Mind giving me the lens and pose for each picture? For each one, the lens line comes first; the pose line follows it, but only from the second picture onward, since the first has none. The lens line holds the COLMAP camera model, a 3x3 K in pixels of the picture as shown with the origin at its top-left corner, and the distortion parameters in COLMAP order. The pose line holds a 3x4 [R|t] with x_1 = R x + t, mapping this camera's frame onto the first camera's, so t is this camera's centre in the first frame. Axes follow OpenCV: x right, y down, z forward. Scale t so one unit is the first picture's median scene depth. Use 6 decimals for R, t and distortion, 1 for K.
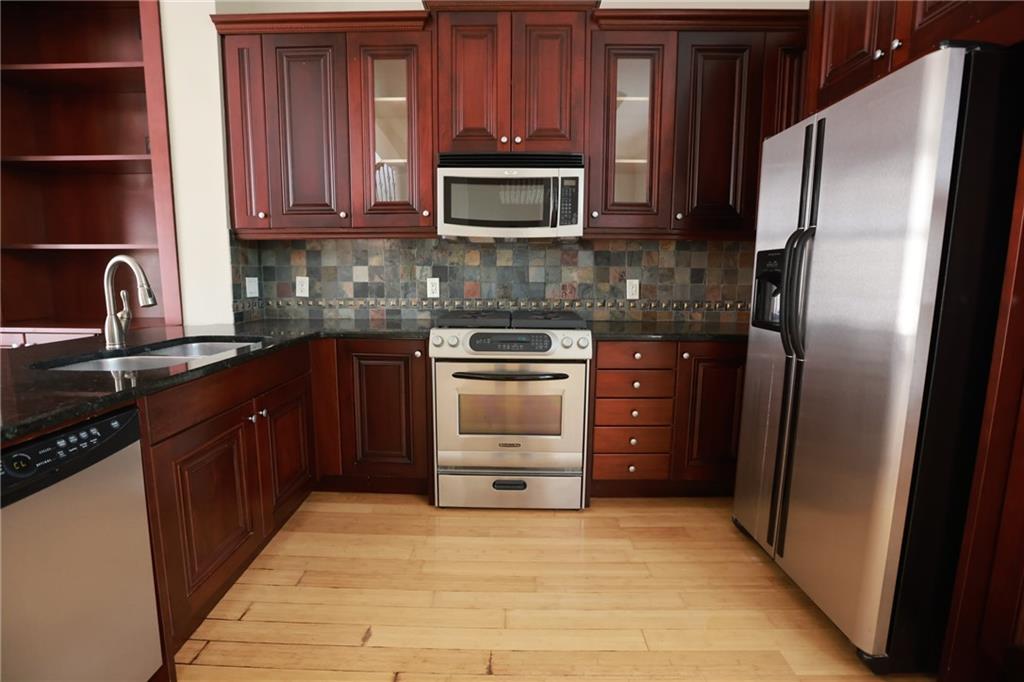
lens RADIAL K [[454.6, 0, 505.2], [0, 454.6, 332.9], [0, 0, 1]] dist [-0.017532, 0.000402]
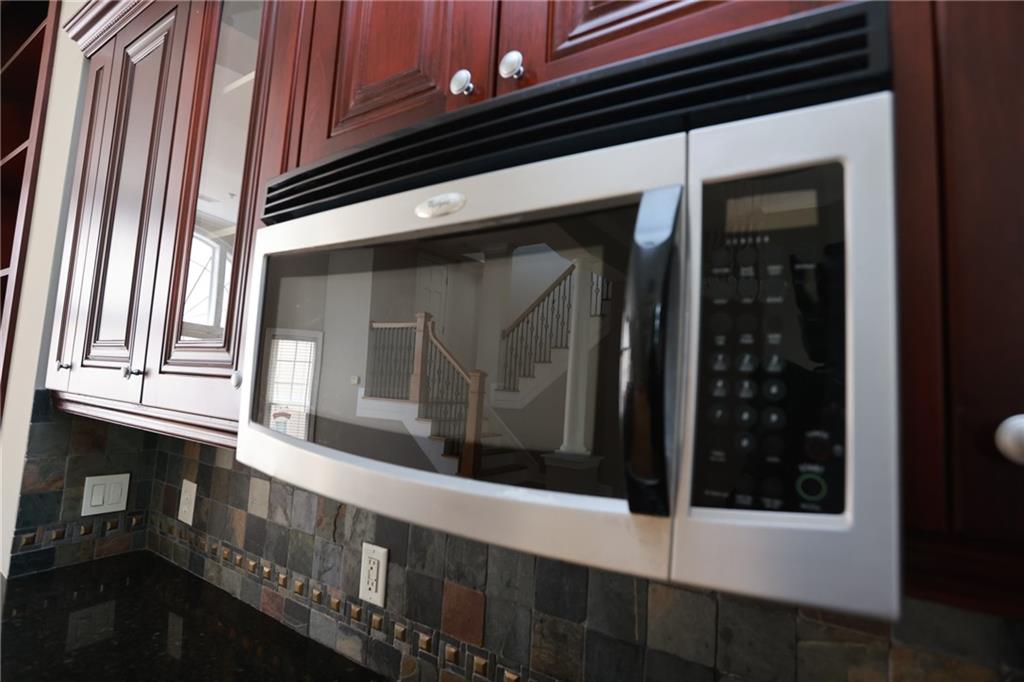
lens RADIAL K [[493.4, 0, 517.8], [0, 493.4, 343.6], [0, 0, 1]] dist [-0.020892, 0.000899]
pose [[0.855932, 0.005943, -0.517054, 0.128567], [-0.123526, 0.973333, -0.193297, -0.211995], [0.502117, 0.229318, 0.833842, 0.705595]]
